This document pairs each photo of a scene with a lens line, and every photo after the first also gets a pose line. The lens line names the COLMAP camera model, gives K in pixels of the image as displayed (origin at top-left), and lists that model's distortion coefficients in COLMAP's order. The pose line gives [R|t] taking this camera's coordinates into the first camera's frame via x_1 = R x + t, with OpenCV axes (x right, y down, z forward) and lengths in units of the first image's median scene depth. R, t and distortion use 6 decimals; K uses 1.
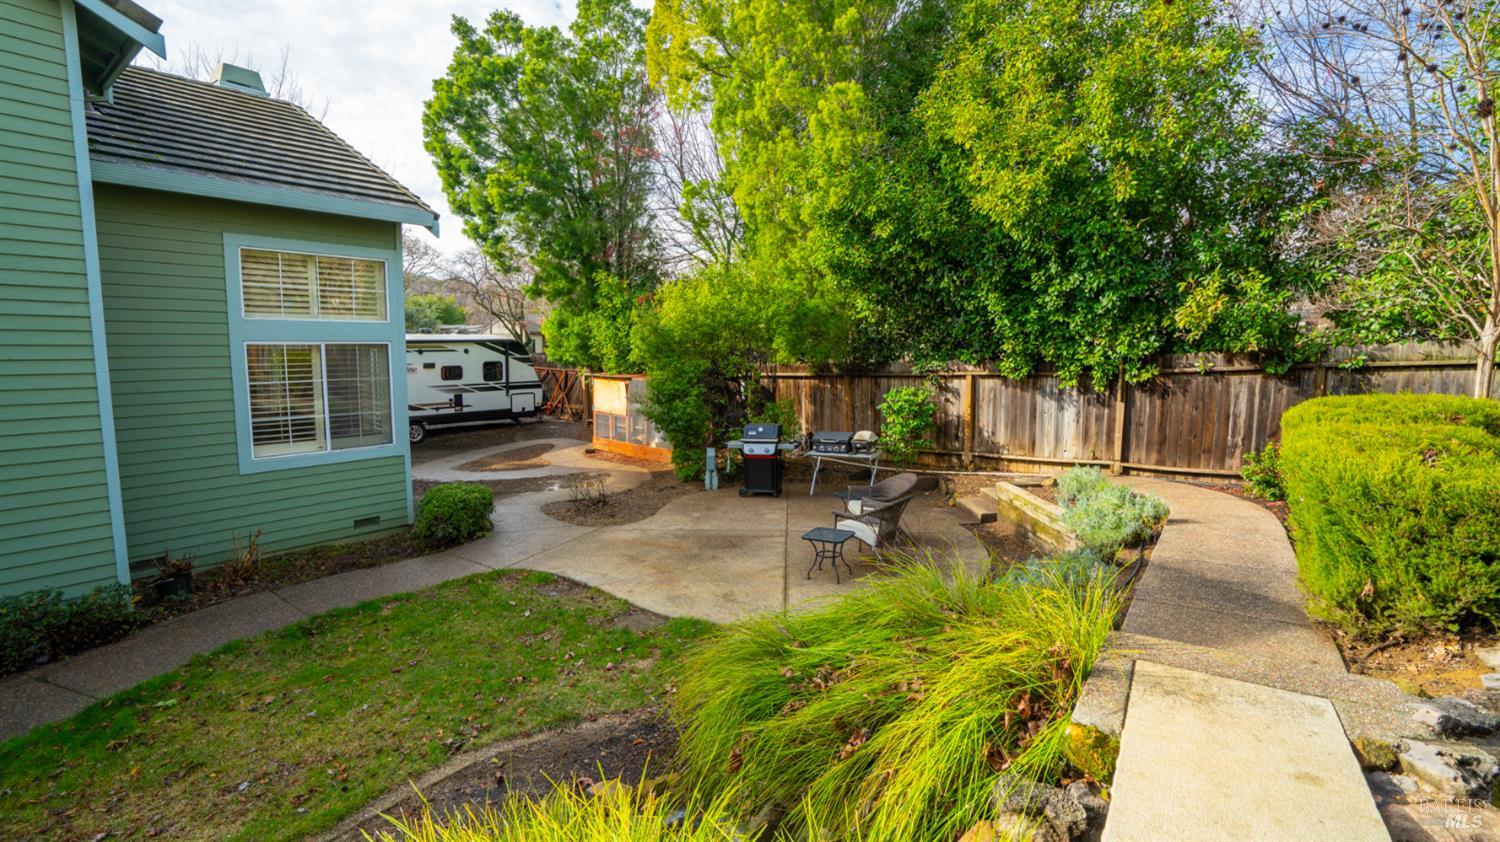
lens RADIAL K [[678.3, 0, 750.0], [0, 678.3, 416.8], [0, 0, 1]] dist [-0.004777, 0.001134]
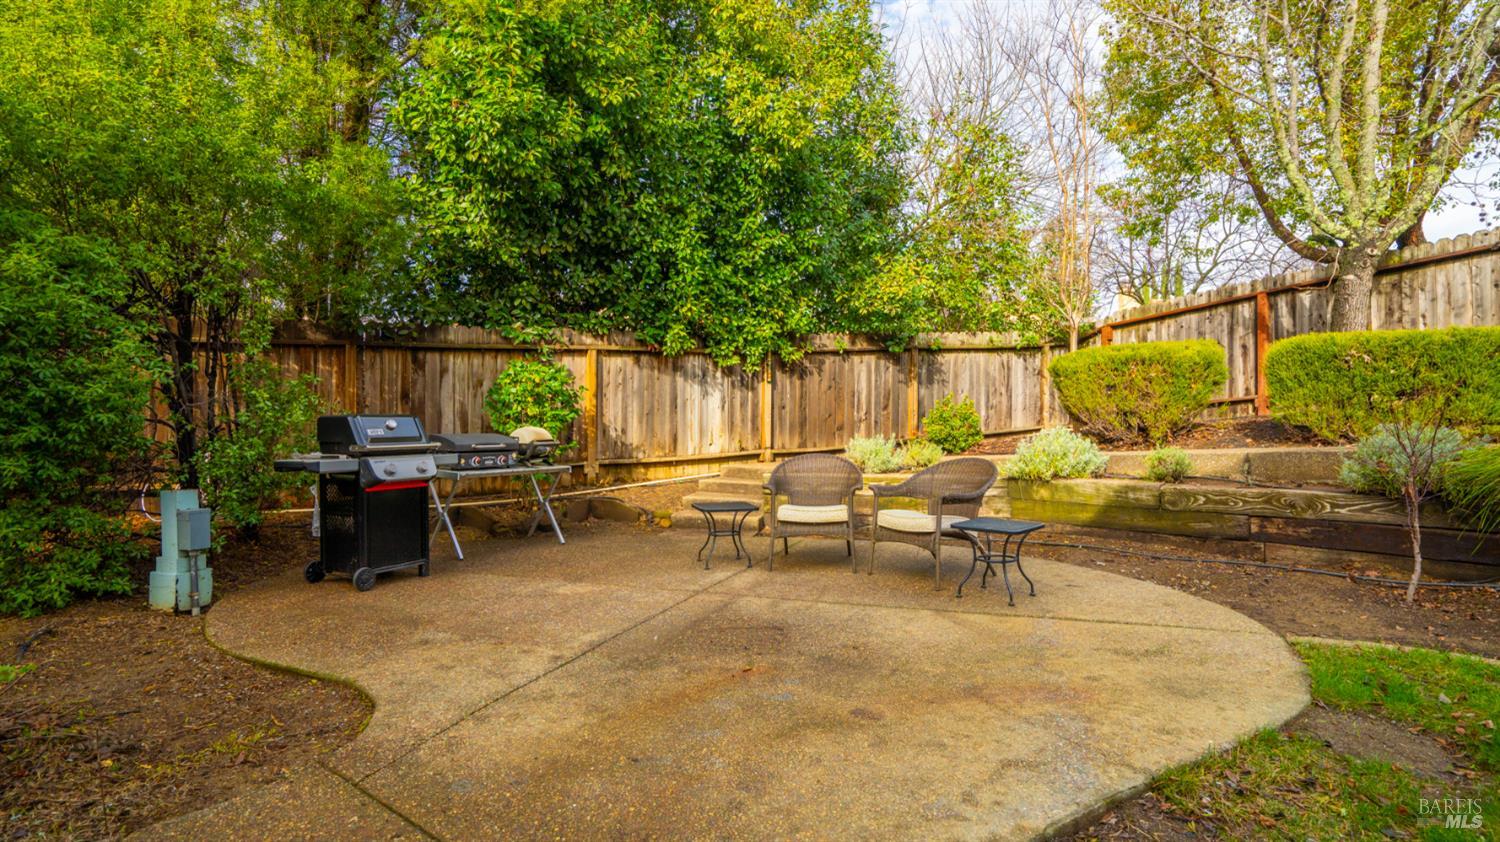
lens RADIAL K [[733.3, 0, 750.9], [0, 733.3, 427.9], [0, 0, 1]] dist [-0.016282, 0.000412]
pose [[0.271795, 0.001147, 0.962354, -0.402802], [0.093227, 0.995265, -0.027516, 0.061623], [-0.957829, 0.097196, 0.270401, 0.733246]]
